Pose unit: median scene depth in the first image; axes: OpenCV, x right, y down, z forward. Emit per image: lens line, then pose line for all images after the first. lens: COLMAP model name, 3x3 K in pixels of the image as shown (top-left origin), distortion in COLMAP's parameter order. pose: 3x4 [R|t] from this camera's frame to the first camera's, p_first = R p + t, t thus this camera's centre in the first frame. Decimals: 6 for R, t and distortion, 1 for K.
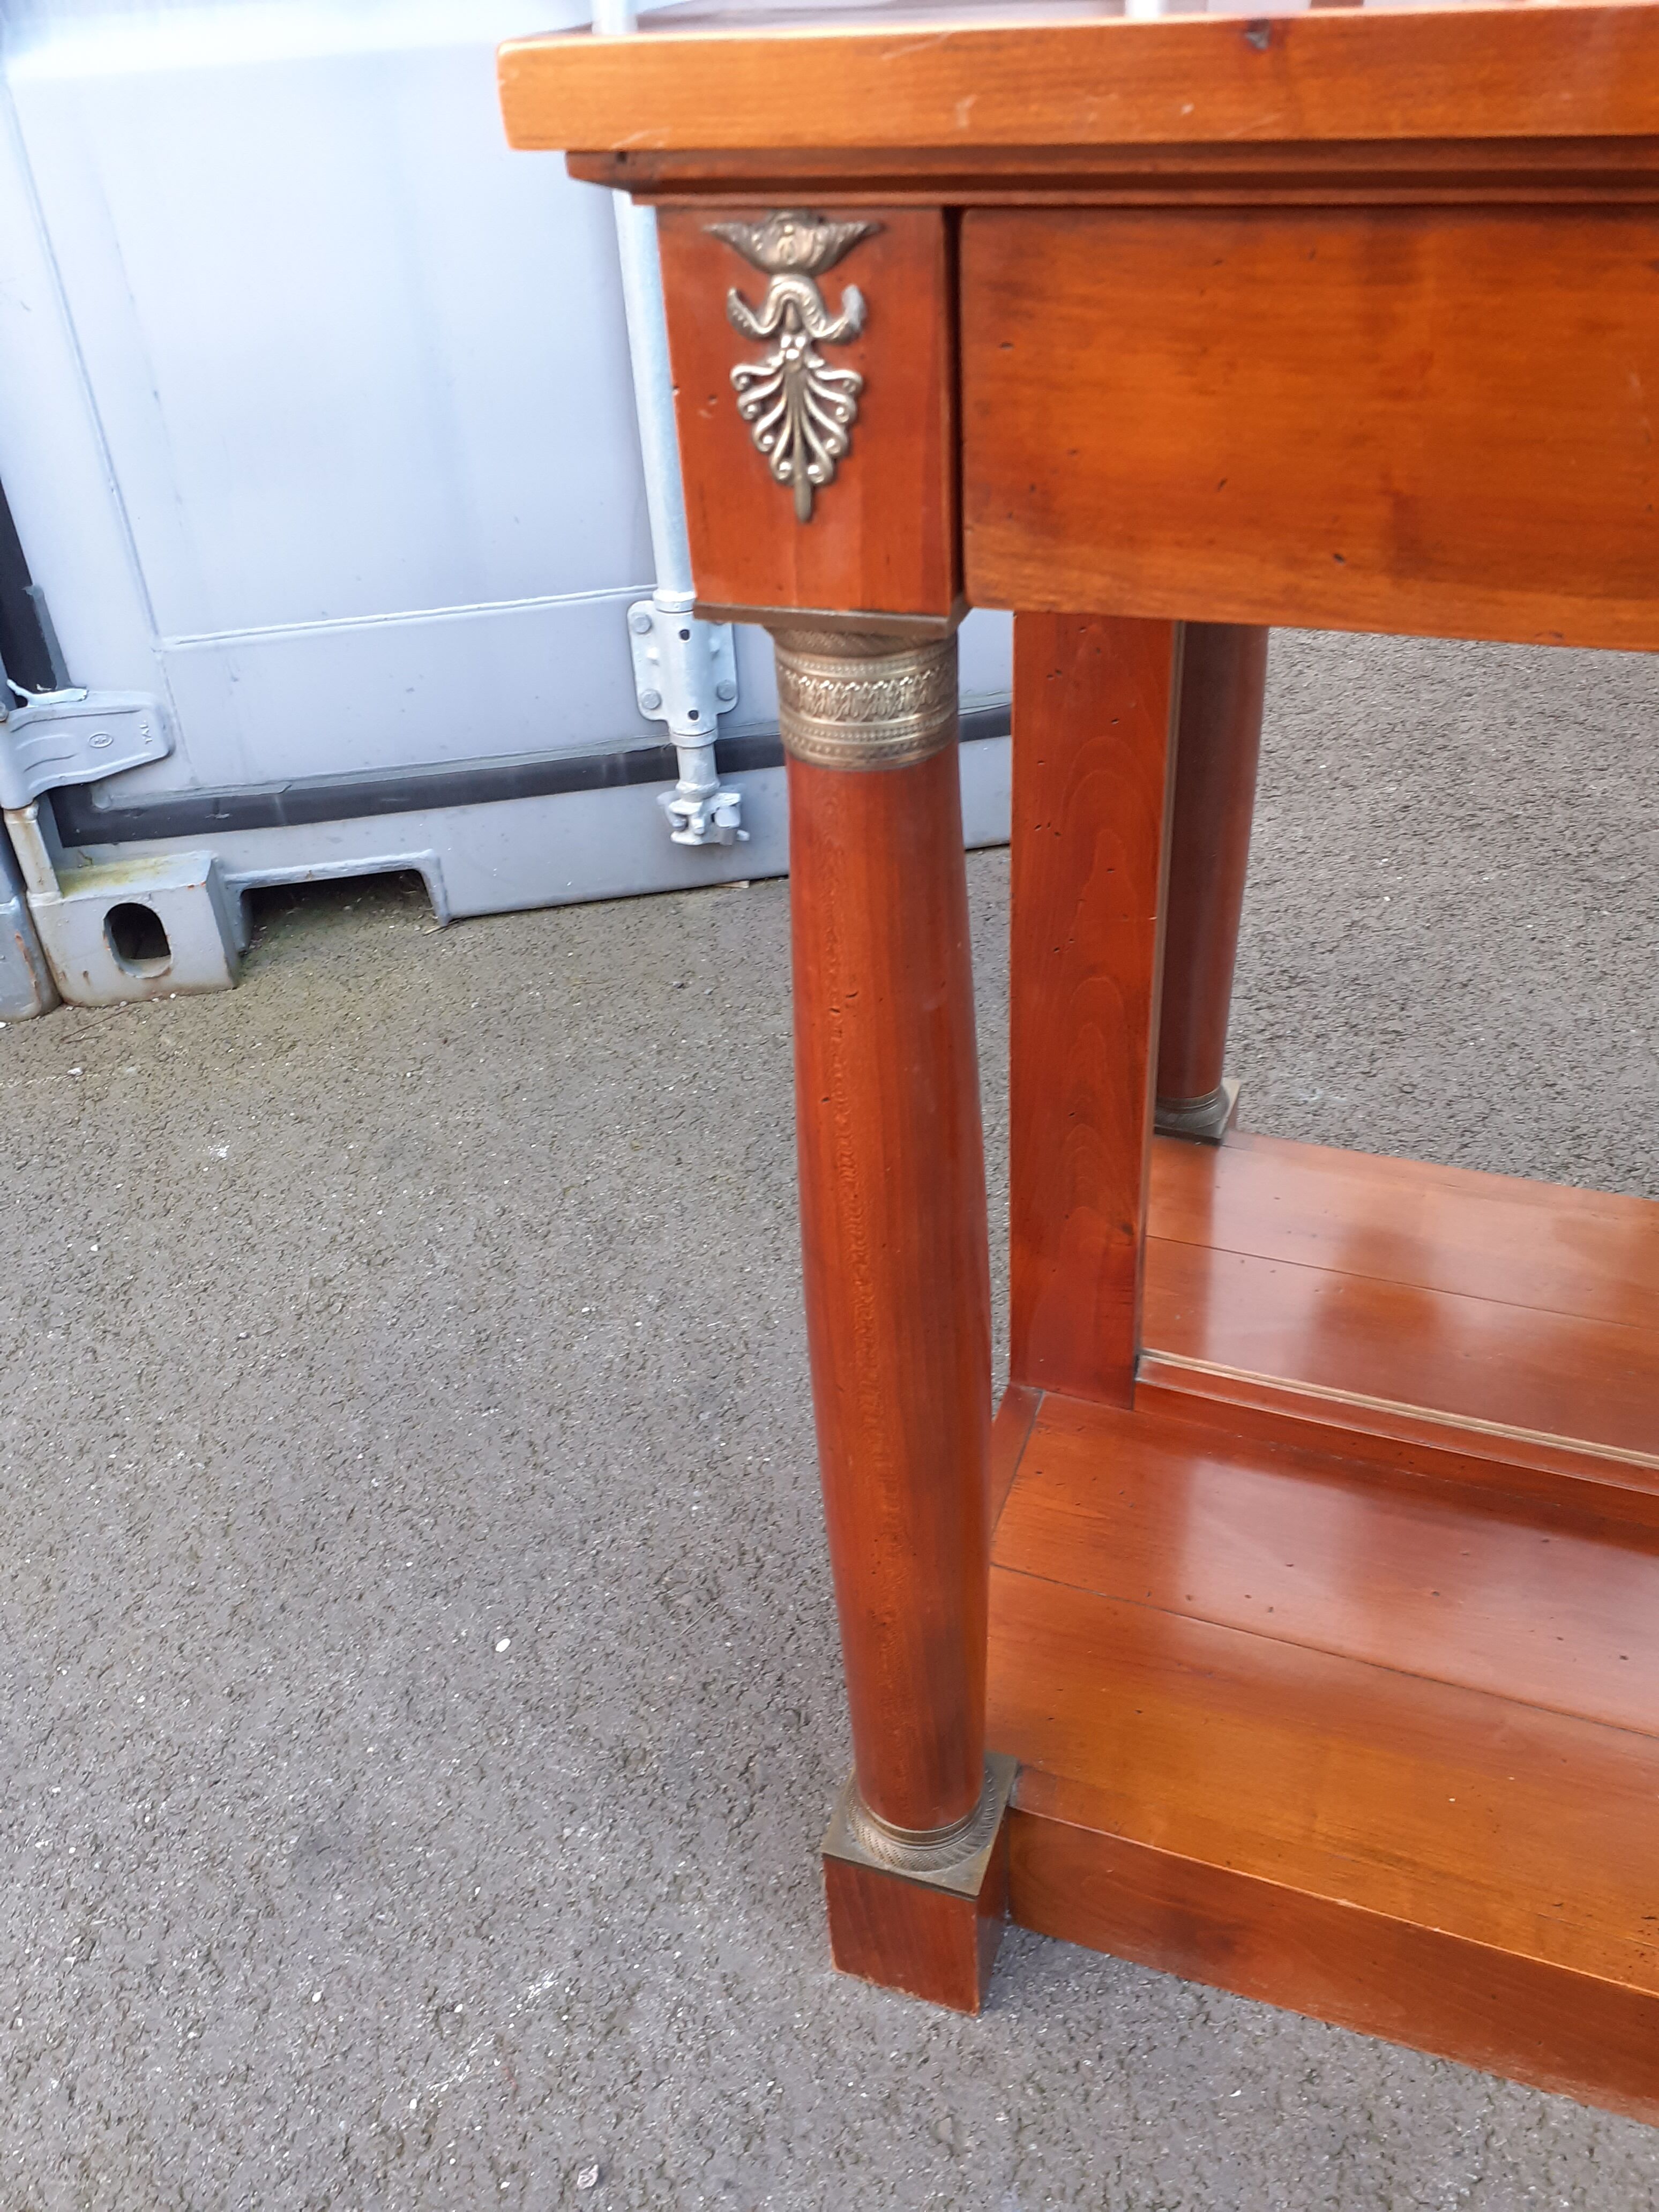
lens RADIAL K [[1811.2, 0, 821.4], [0, 1811.2, 1095.7], [0, 0, 1]] dist [0.027004, -0.049456]
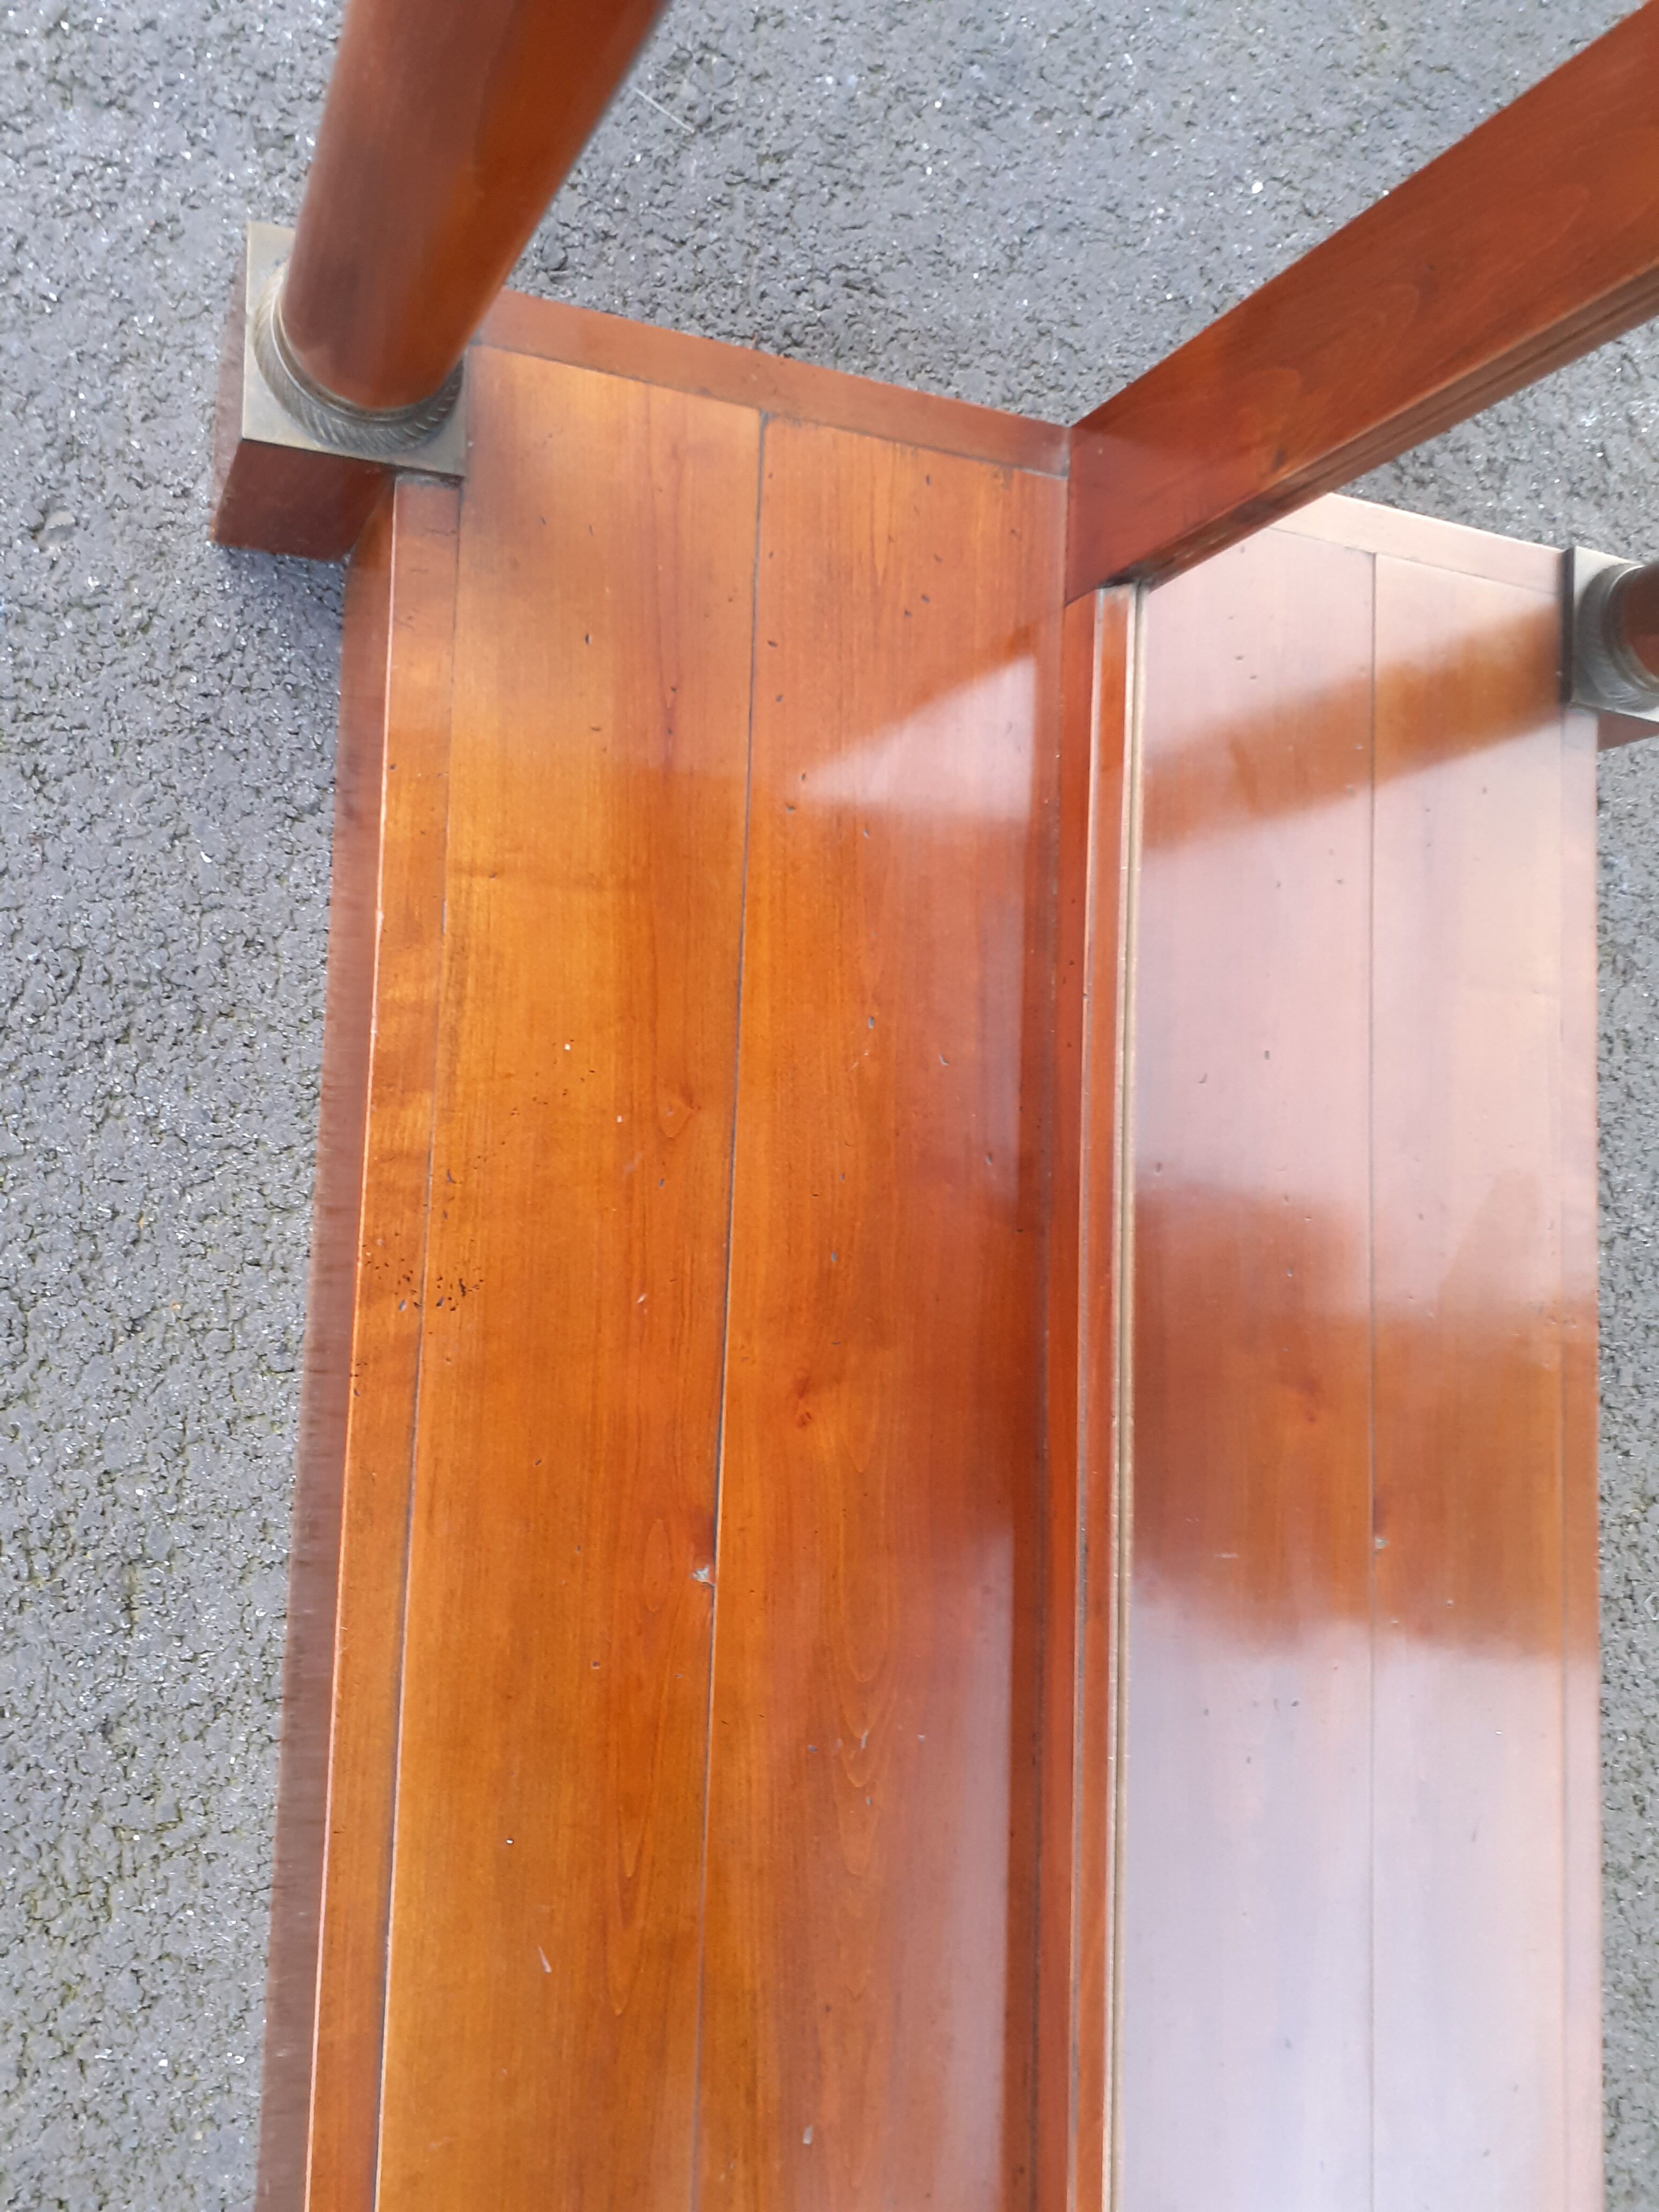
lens RADIAL K [[1811.2, 0, 848.4], [0, 1811.2, 1106.9], [0, 0, 1]] dist [0.027004, -0.049456]
pose [[0.270958, 0.953816, 0.129679, 0.258929], [-0.851384, 0.174611, 0.494627, -0.071346], [0.449140, -0.244430, 0.859376, 0.334117]]
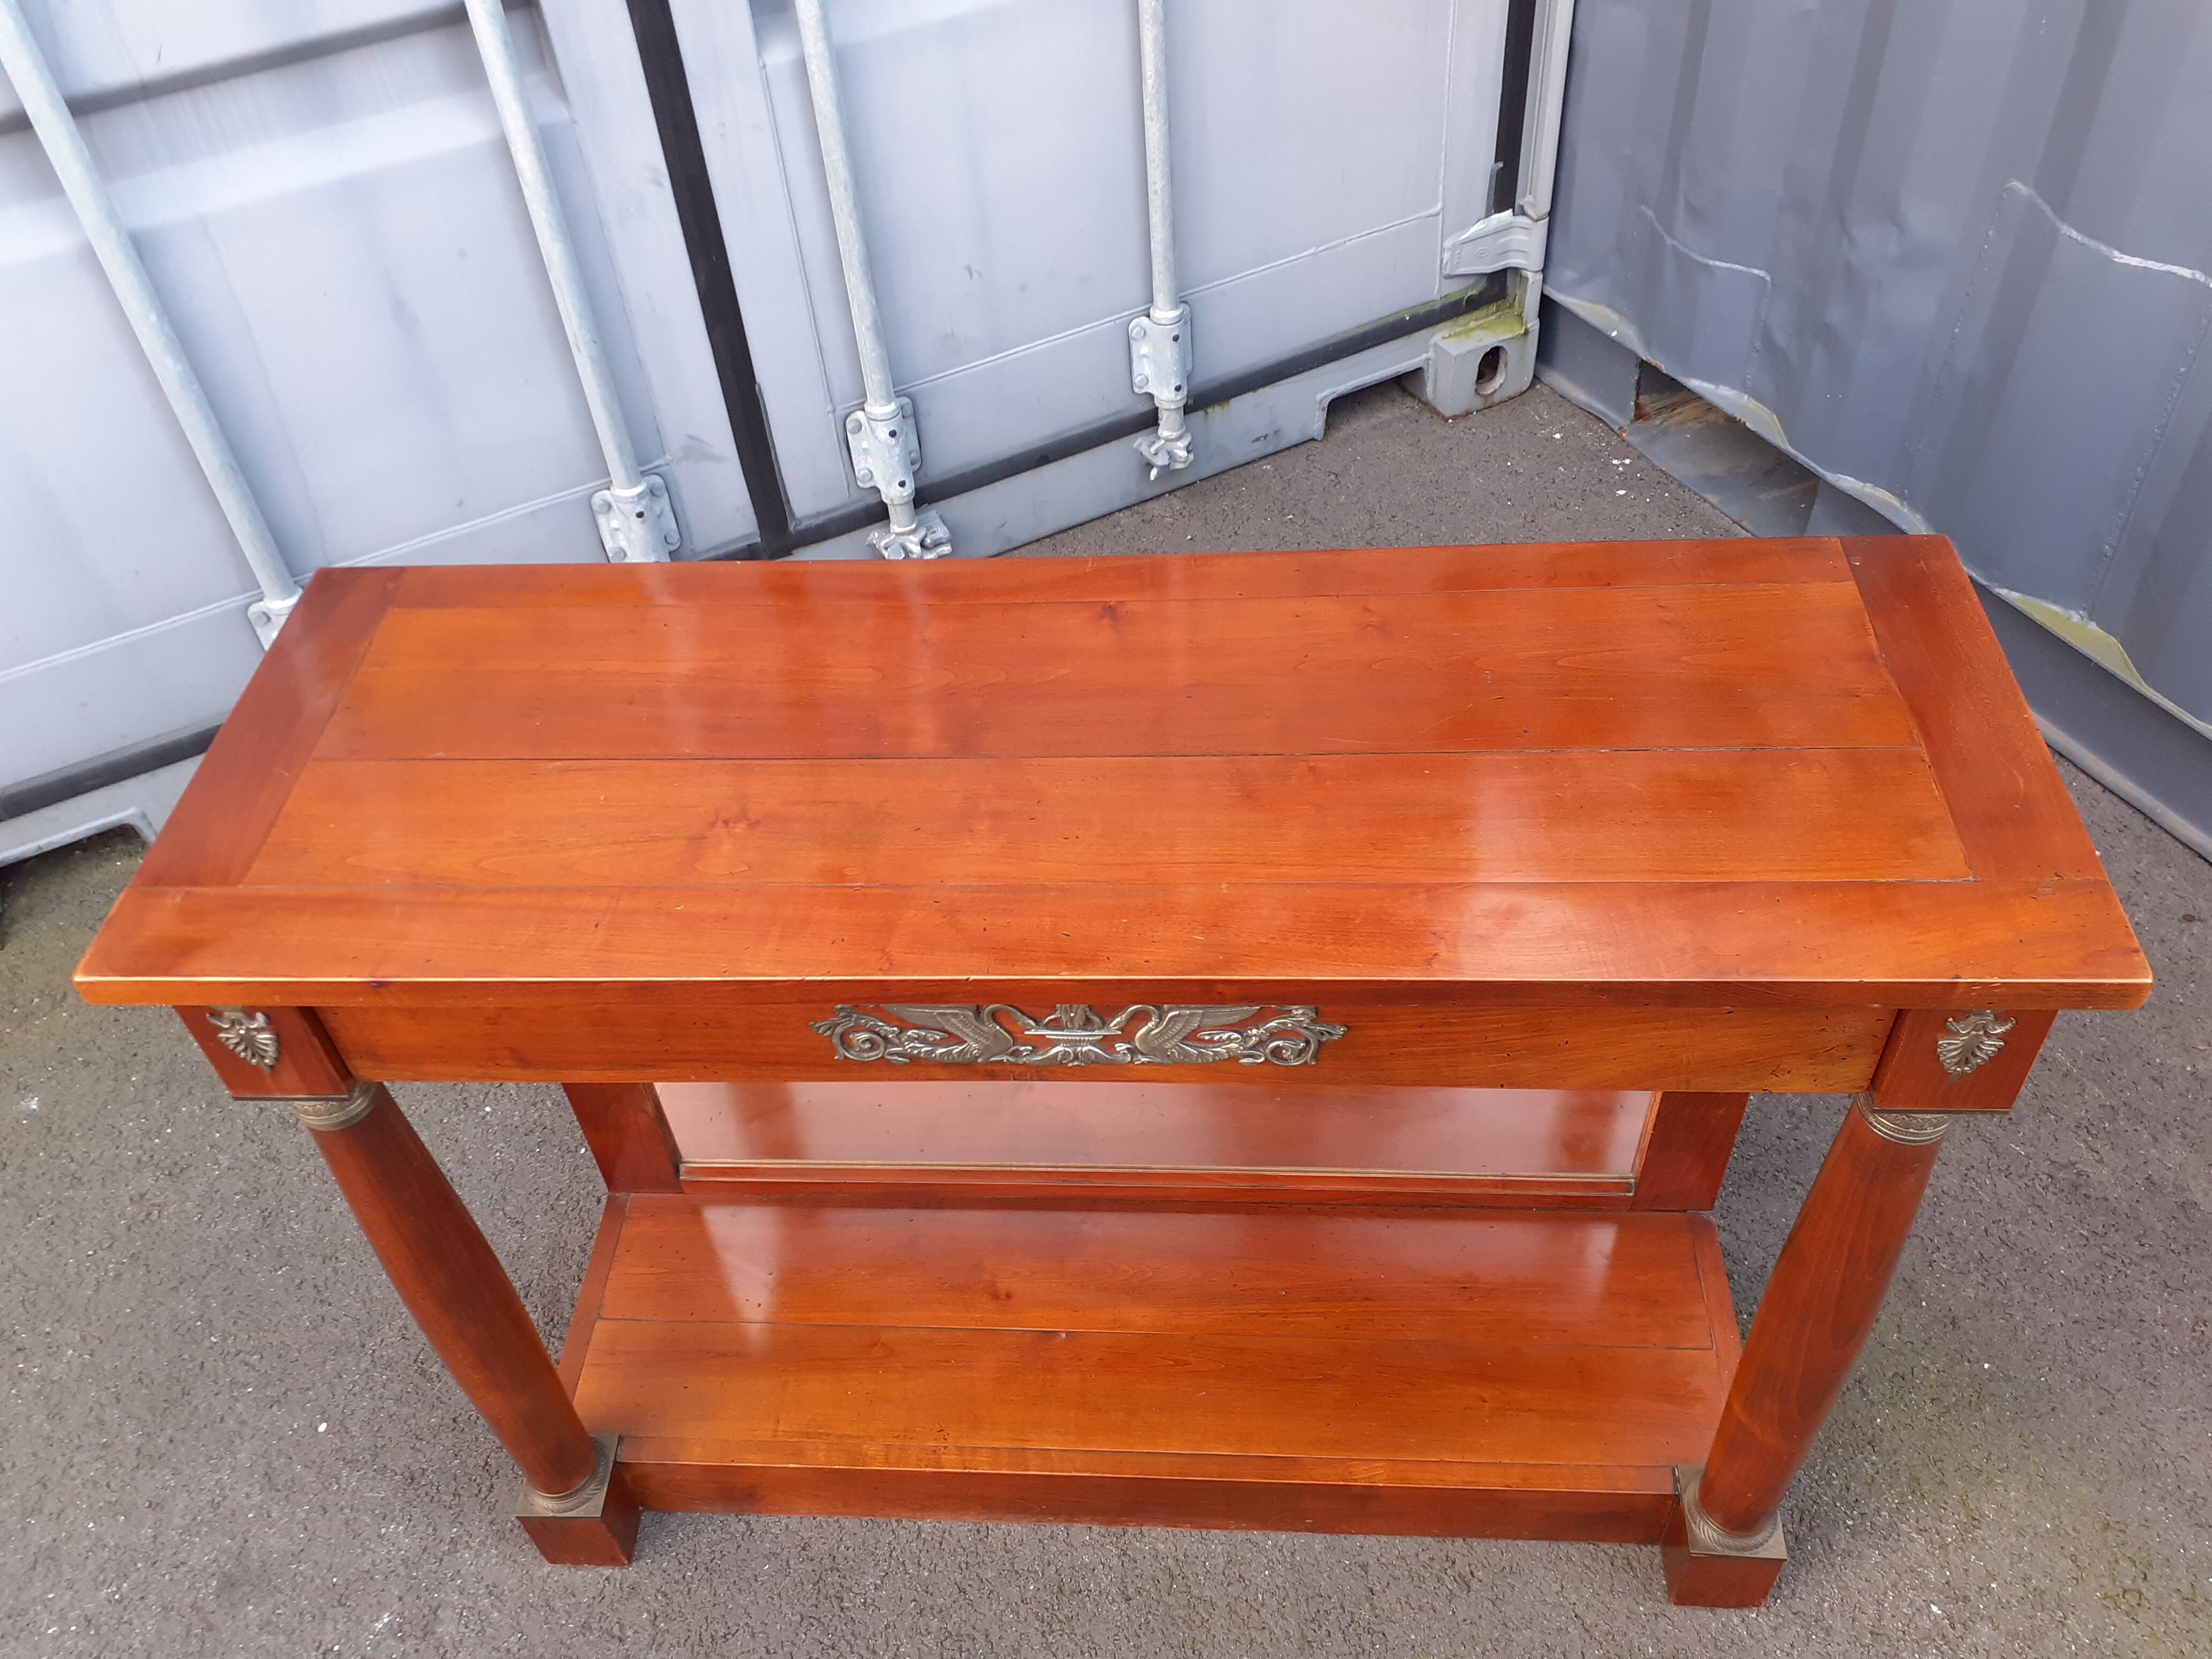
lens RADIAL K [[1811.2, 0, 1097.8], [0, 1811.2, 845.4], [0, 0, 1]] dist [0.027004, -0.049456]
pose [[0.953750, -0.214745, 0.210347, 0.270834], [0.177177, 0.966875, 0.183741, -0.398153], [-0.242837, -0.137975, 0.960205, -0.684978]]
